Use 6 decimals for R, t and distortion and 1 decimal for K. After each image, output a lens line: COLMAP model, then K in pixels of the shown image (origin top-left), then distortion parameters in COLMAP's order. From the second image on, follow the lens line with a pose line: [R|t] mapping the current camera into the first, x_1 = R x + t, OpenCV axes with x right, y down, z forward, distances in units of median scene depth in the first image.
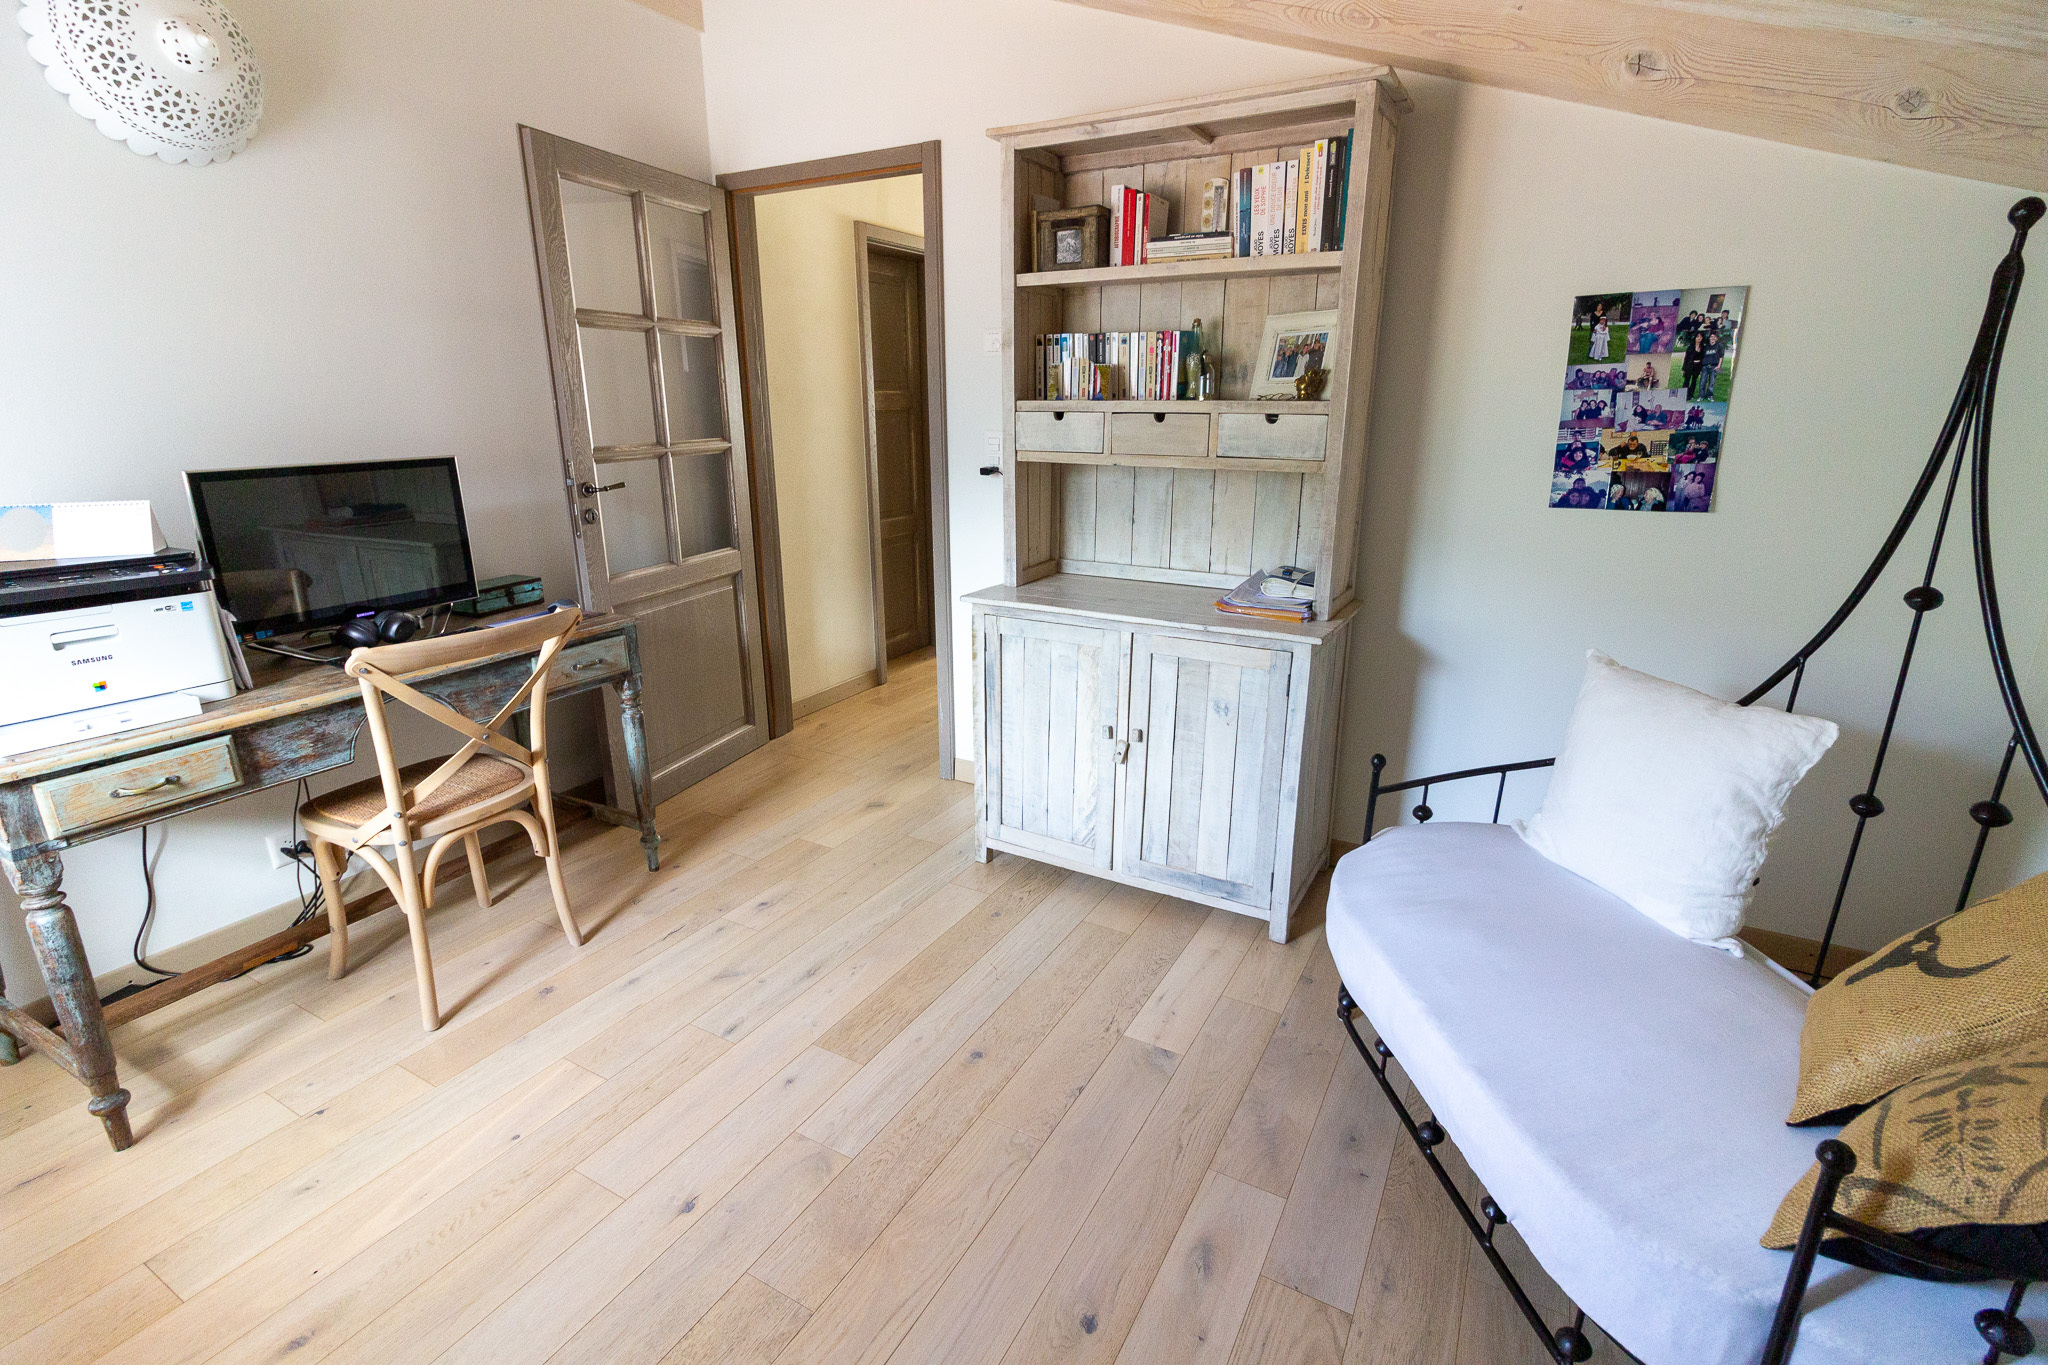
lens RADIAL K [[970.3, 0, 1023.5], [0, 970.3, 684.9], [0, 0, 1]] dist [0.010447, -0.004564]
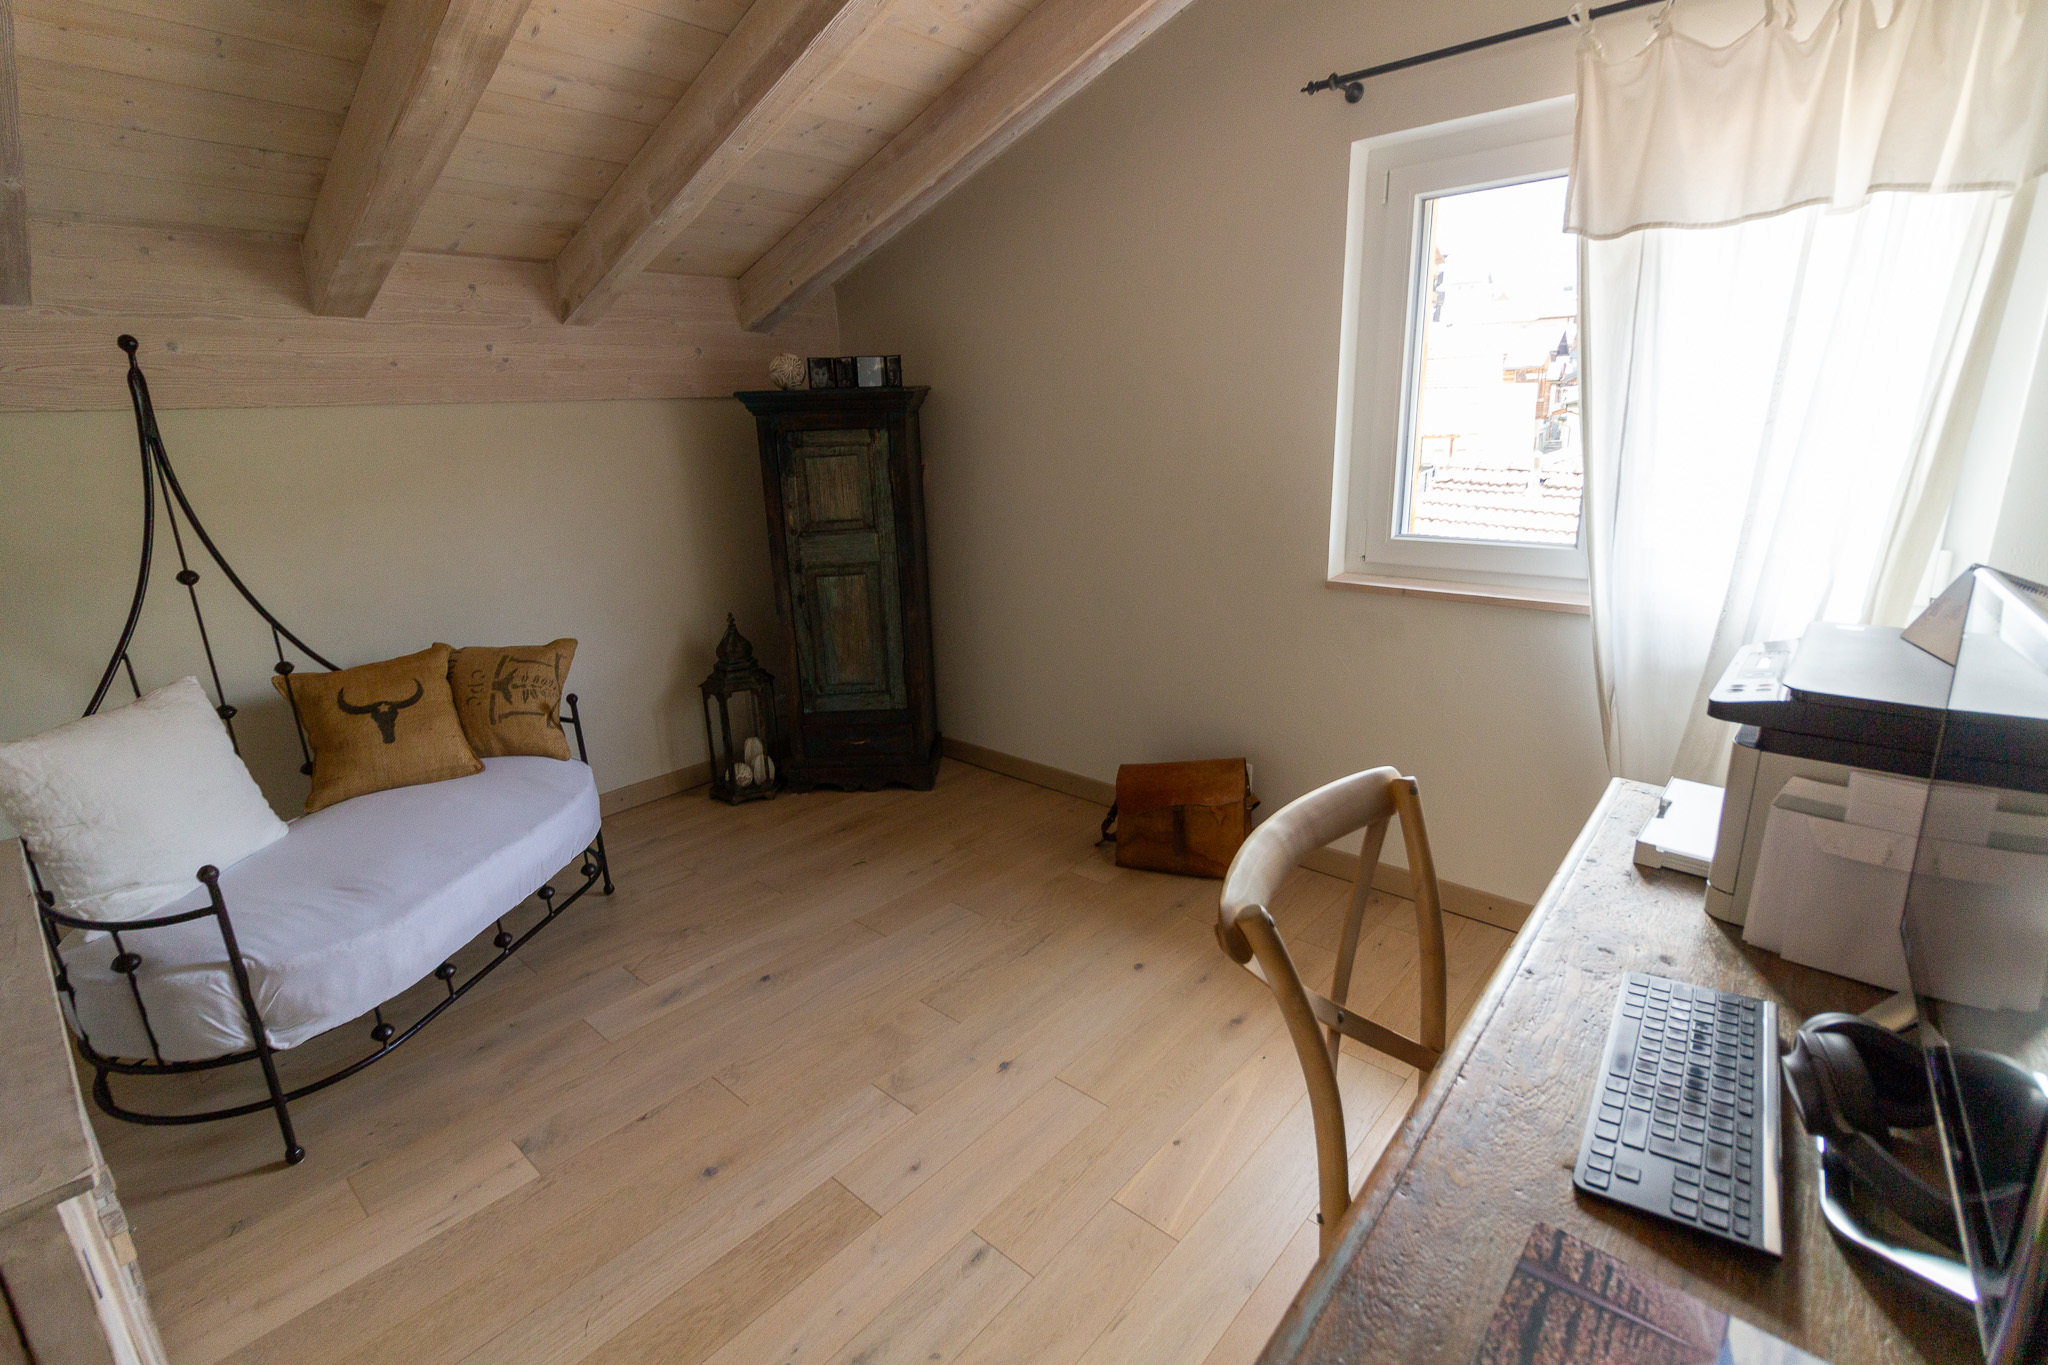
lens RADIAL K [[970.3, 0, 1018.1], [0, 970.3, 689.2], [0, 0, 1]] dist [0.010447, -0.004564]
pose [[-0.976488, -0.031661, 0.213234, -0.531197], [0.088320, 0.843569, 0.529708, -0.470316], [-0.196649, 0.536086, -0.820939, 1.528109]]
